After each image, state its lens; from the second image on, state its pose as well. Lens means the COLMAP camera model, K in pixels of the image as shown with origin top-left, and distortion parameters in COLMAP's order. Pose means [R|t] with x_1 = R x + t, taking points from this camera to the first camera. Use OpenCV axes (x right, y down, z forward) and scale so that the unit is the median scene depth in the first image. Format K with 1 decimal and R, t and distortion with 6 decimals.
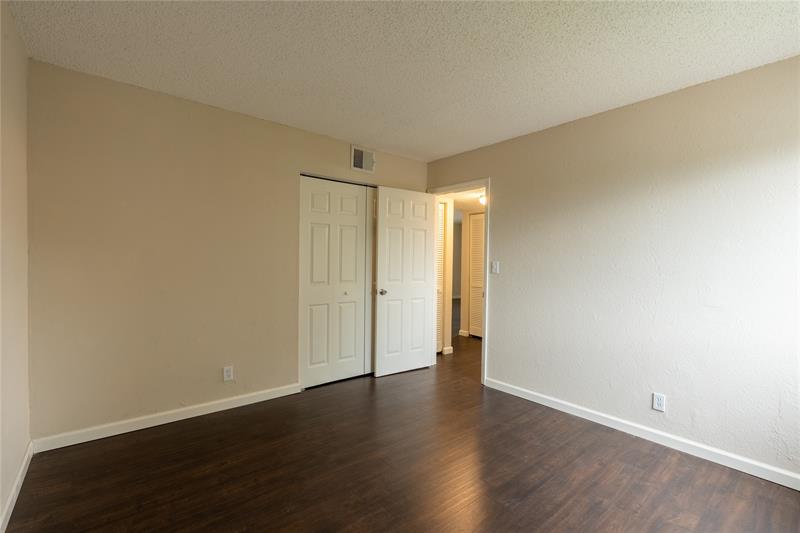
lens RADIAL K [[356.6, 0, 398.9], [0, 356.6, 266.6], [0, 0, 1]] dist [-0.004486, -0.000540]
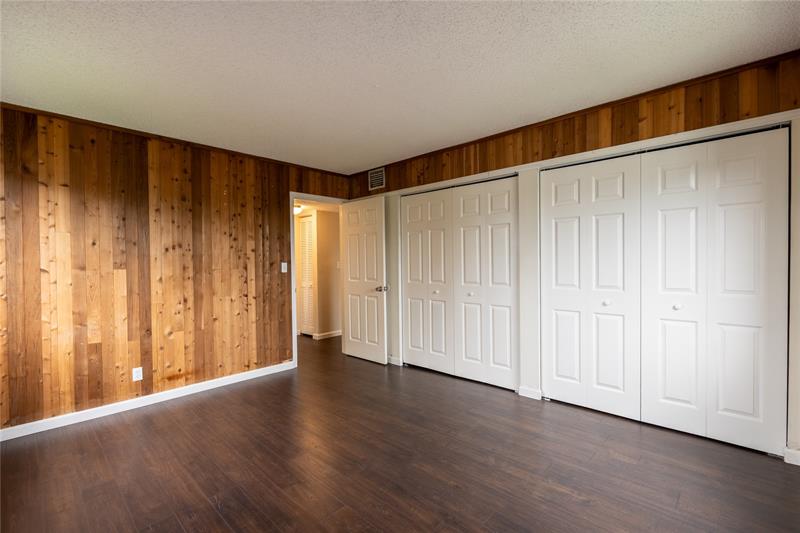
lens RADIAL K [[356.6, 0, 398.9], [0, 356.6, 266.6], [0, 0, 1]] dist [-0.004486, -0.000540]
pose [[0.126313, -0.002235, -0.991988, 0.772116], [-0.000966, 0.999997, -0.002376, -0.000616], [0.991990, 0.001258, 0.126311, 0.628329]]
